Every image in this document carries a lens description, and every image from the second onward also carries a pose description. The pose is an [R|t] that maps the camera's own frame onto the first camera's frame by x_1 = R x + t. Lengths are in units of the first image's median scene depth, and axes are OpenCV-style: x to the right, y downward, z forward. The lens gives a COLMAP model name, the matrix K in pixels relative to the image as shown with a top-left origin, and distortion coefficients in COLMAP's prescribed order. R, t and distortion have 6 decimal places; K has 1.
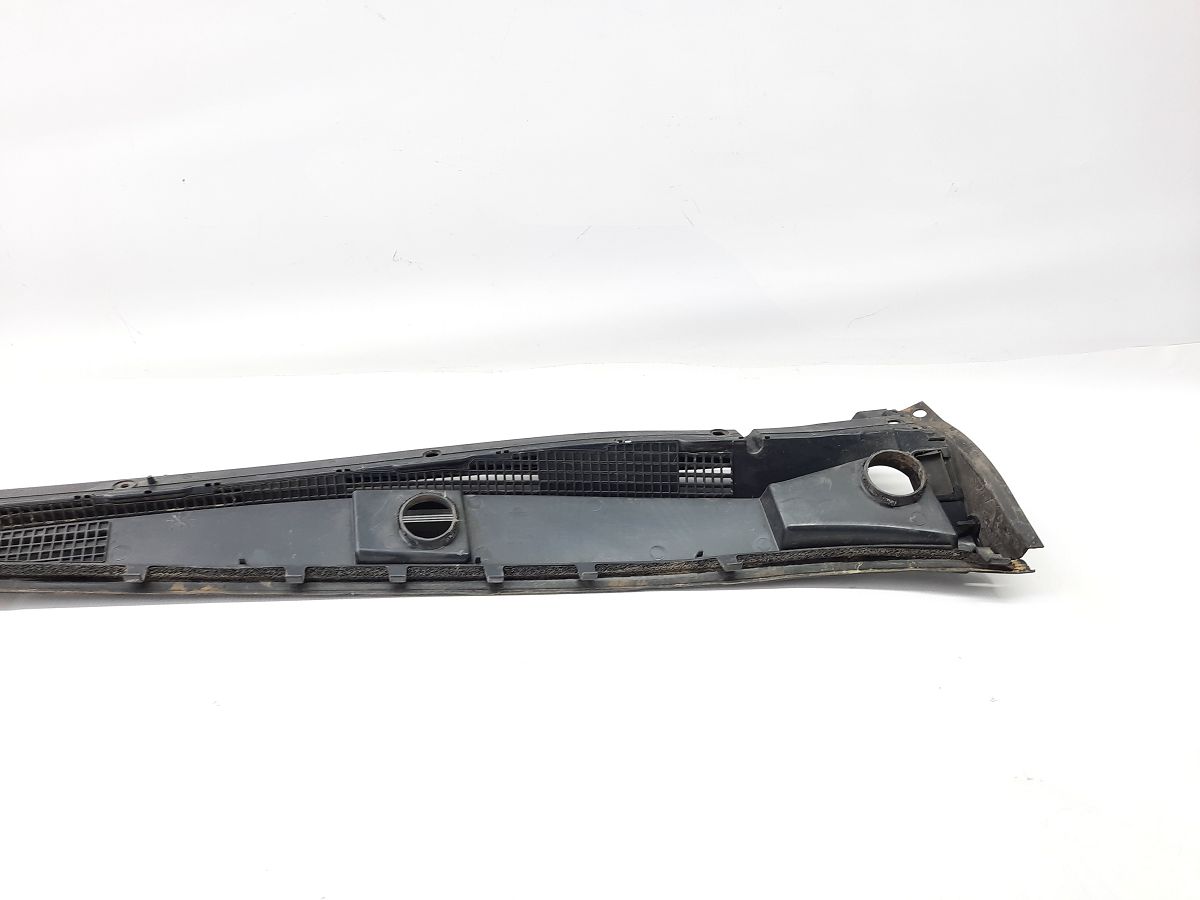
lens RADIAL K [[879.0, 0, 600.0], [0, 879.0, 450.0], [0, 0, 1]] dist [0.067651, -0.099394]
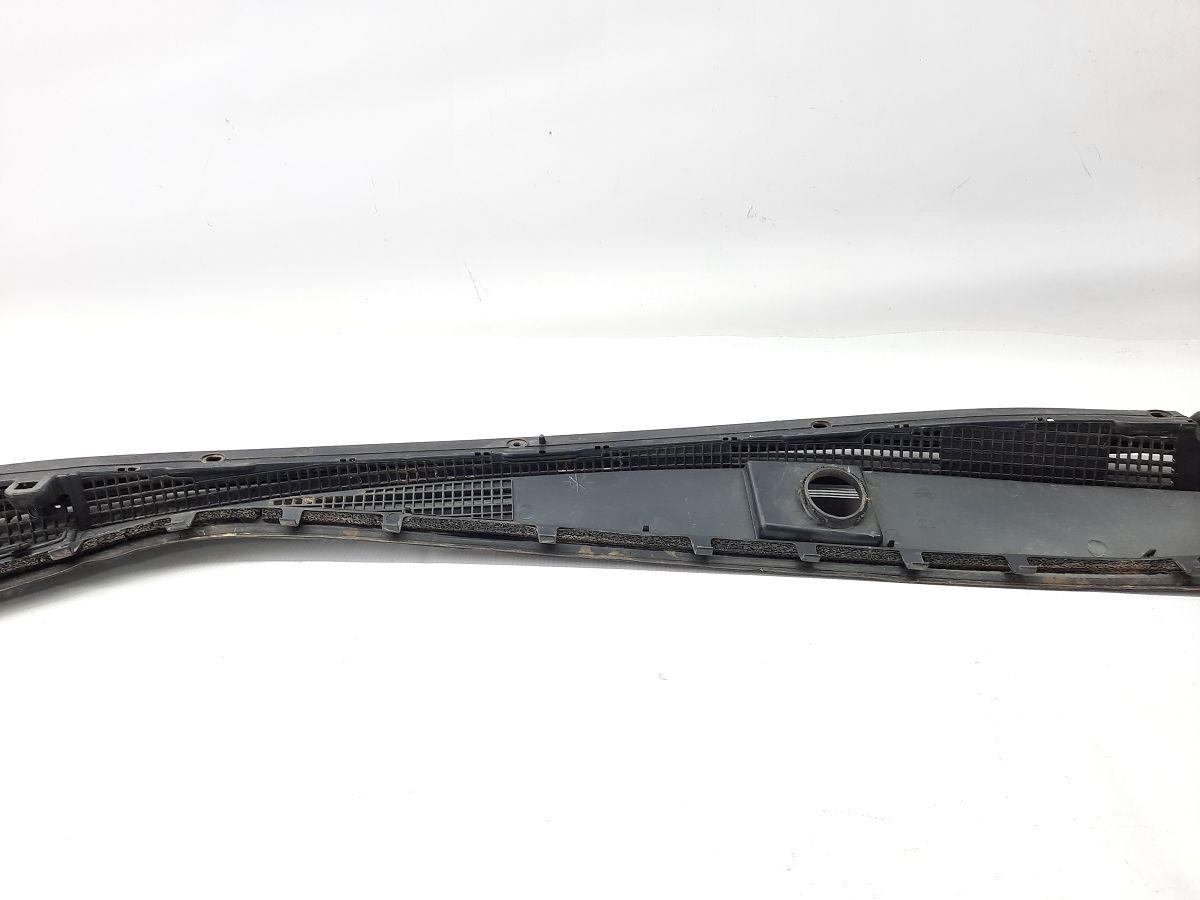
lens RADIAL K [[879.0, 0, 600.0], [0, 879.0, 450.0], [0, 0, 1]] dist [0.067651, -0.099394]
pose [[0.984968, 0.046974, -0.166225, -0.279748], [-0.040808, 0.998353, 0.040318, 0.002988], [0.167845, -0.032928, 0.985263, 0.043001]]
